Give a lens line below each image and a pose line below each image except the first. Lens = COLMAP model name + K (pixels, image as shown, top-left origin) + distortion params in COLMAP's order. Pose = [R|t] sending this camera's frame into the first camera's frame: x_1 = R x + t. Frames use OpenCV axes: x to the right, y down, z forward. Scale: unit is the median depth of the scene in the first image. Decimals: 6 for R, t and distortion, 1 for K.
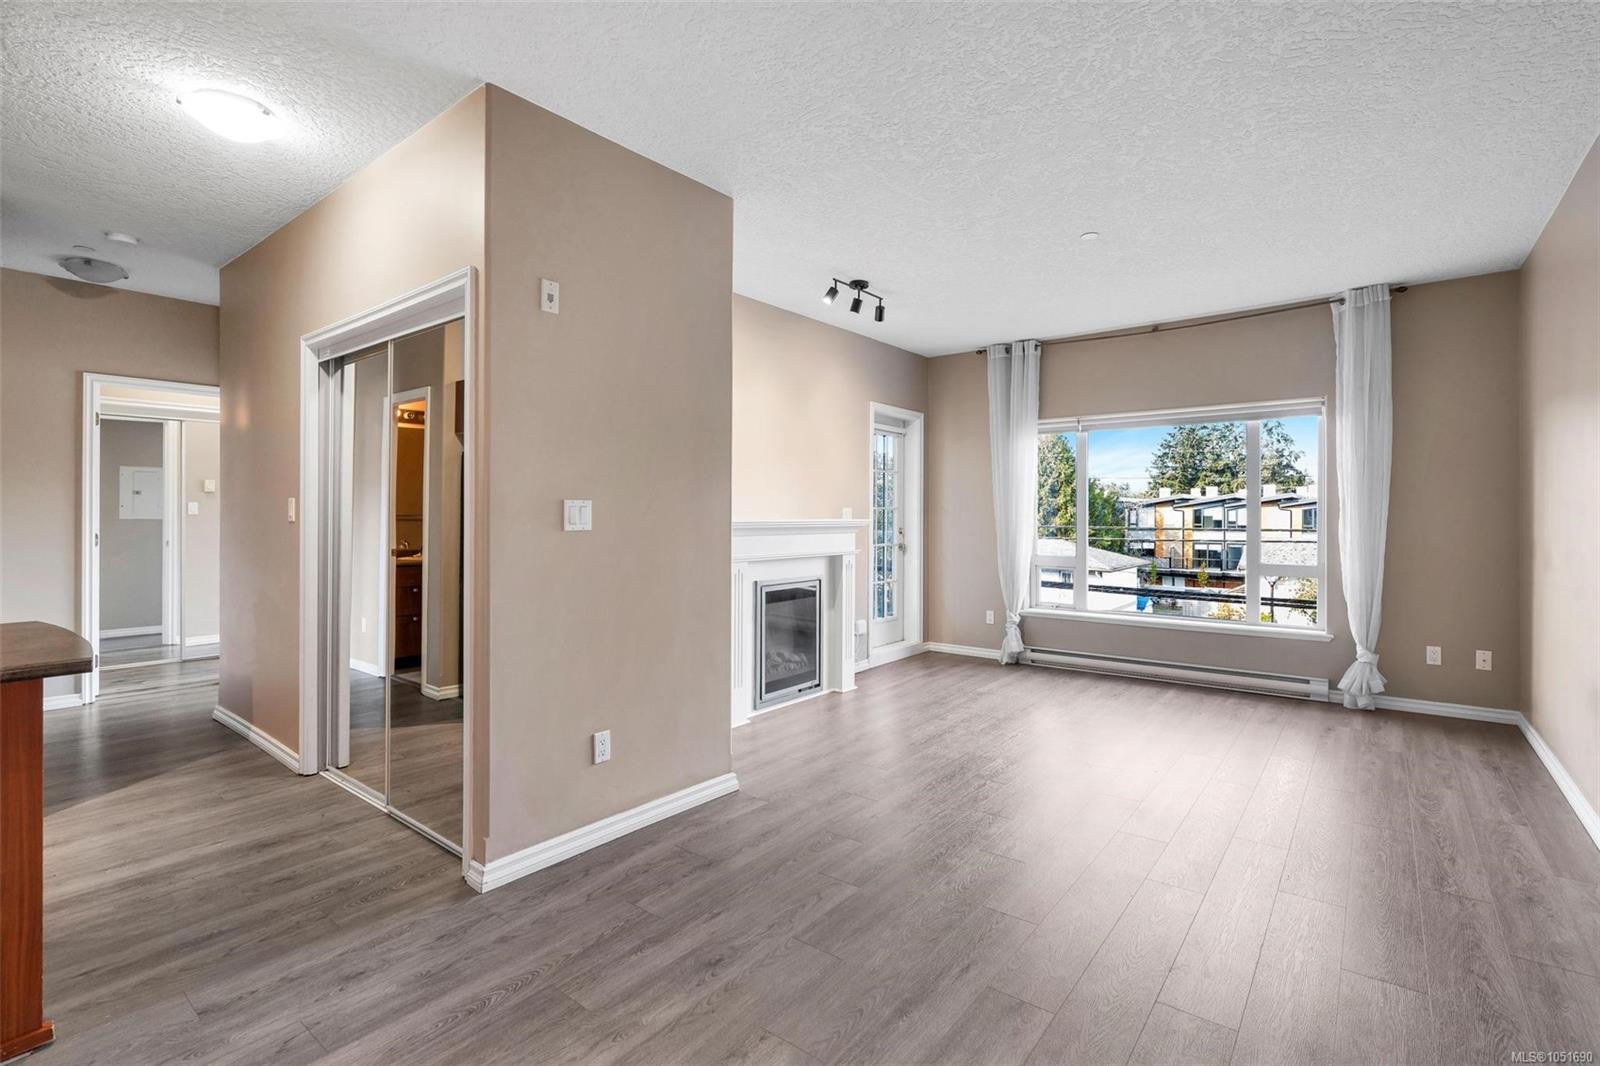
lens RADIAL K [[735.6, 0, 806.0], [0, 735.6, 512.1], [0, 0, 1]] dist [-0.006570, 0.001077]
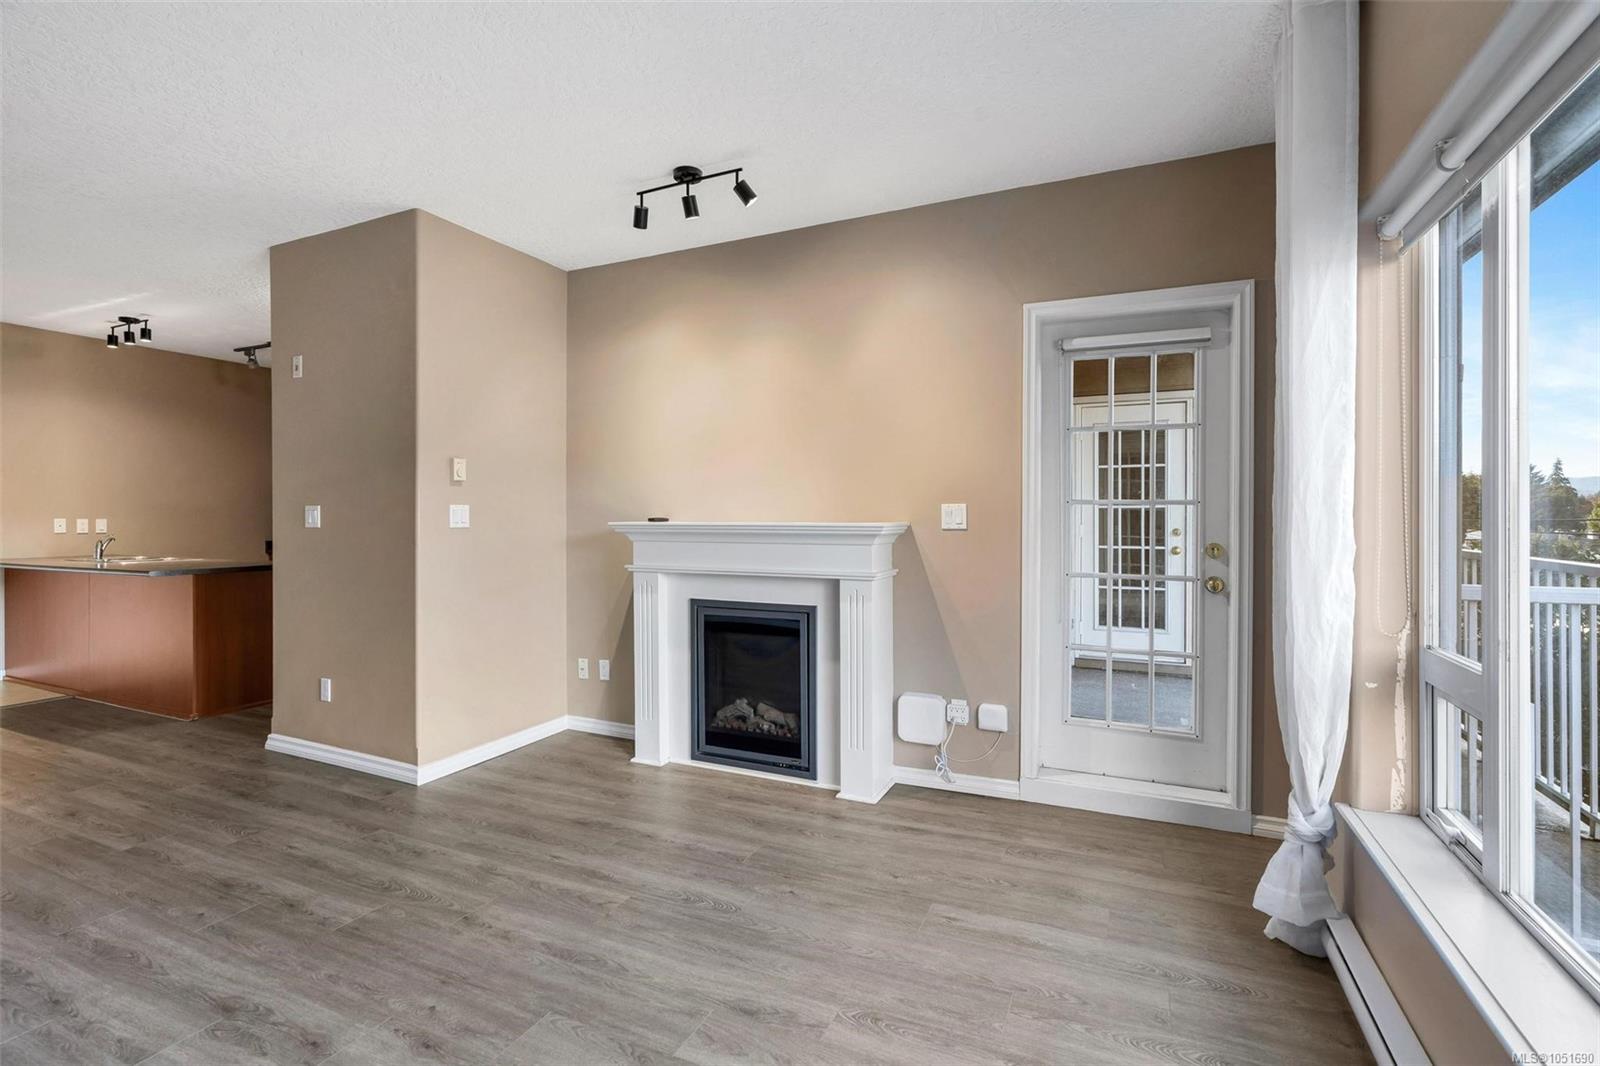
lens RADIAL K [[734.5, 0, 795.2], [0, 734.5, 518.6], [0, 0, 1]] dist [-0.009996, 0.003552]
pose [[0.234463, 0.001200, -0.972124, 0.645650], [0.003702, 0.999991, 0.002128, 0.004381], [0.972118, -0.004098, 0.234456, 0.806962]]
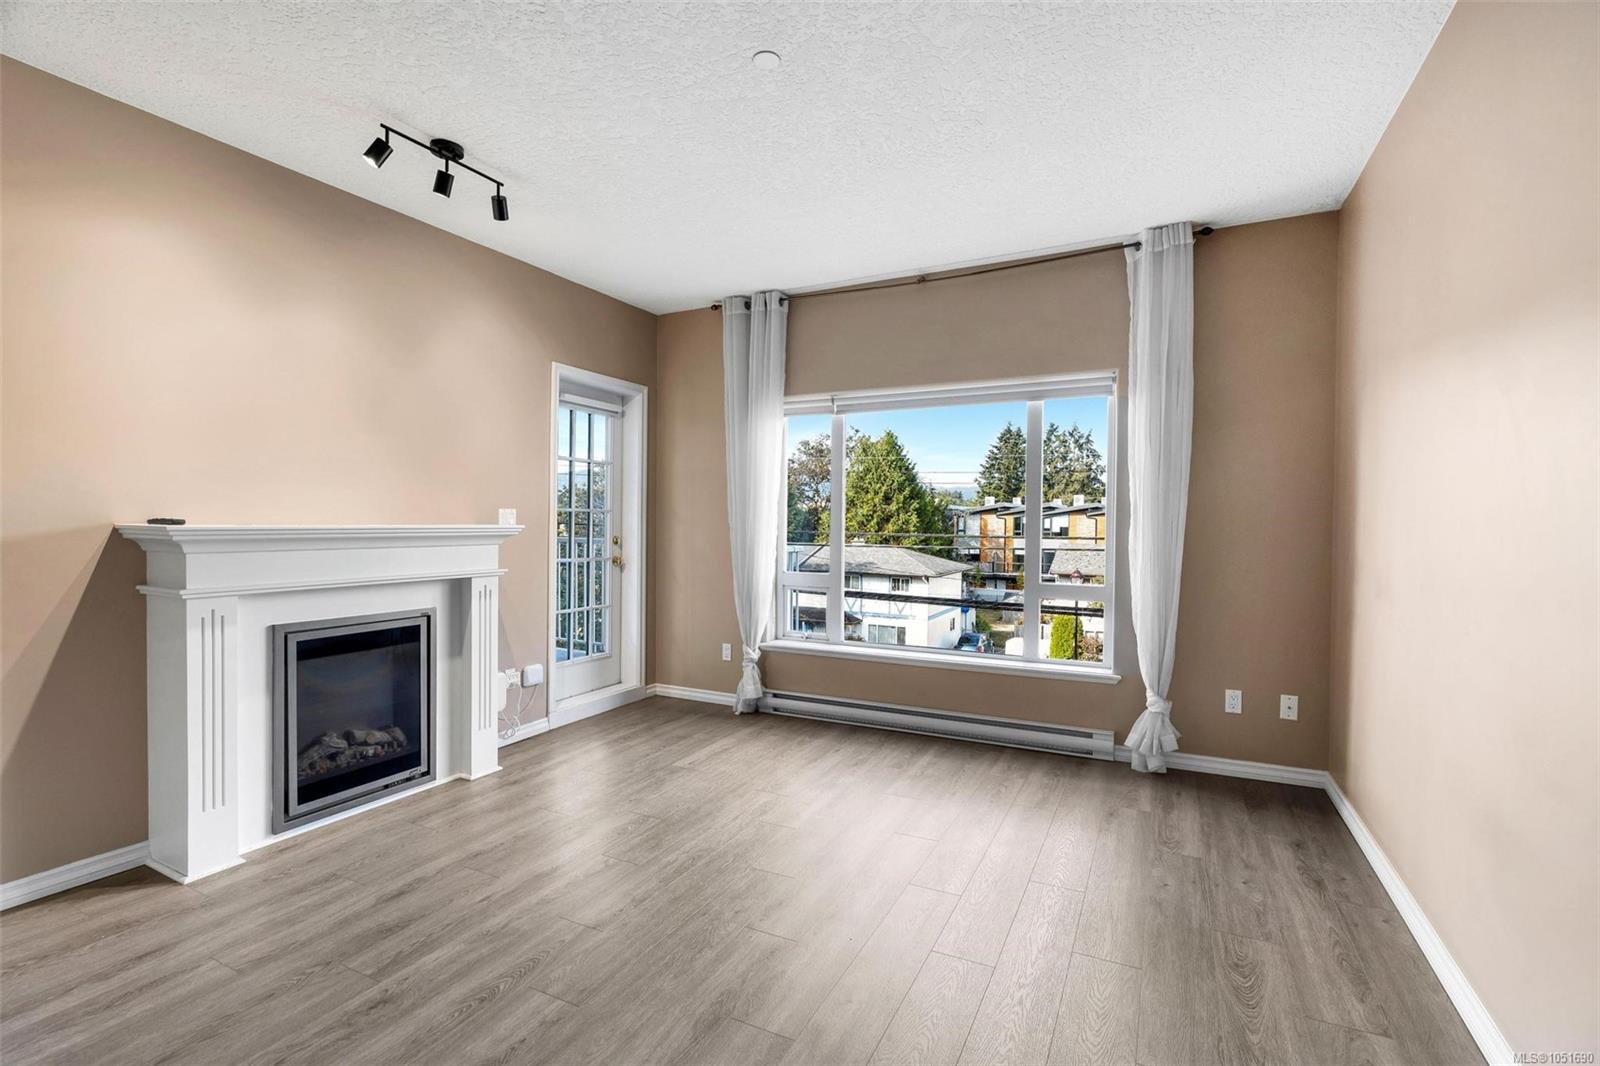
lens RADIAL K [[726.5, 0, 800.0], [0, 726.5, 533.0], [0, 0, 1]] dist [-0.007225, 0.000103]
pose [[0.980988, 0.003686, 0.194032, 0.214067], [-0.007813, 0.999759, 0.020511, 0.001273], [-0.193909, -0.021637, 0.980781, 0.285347]]
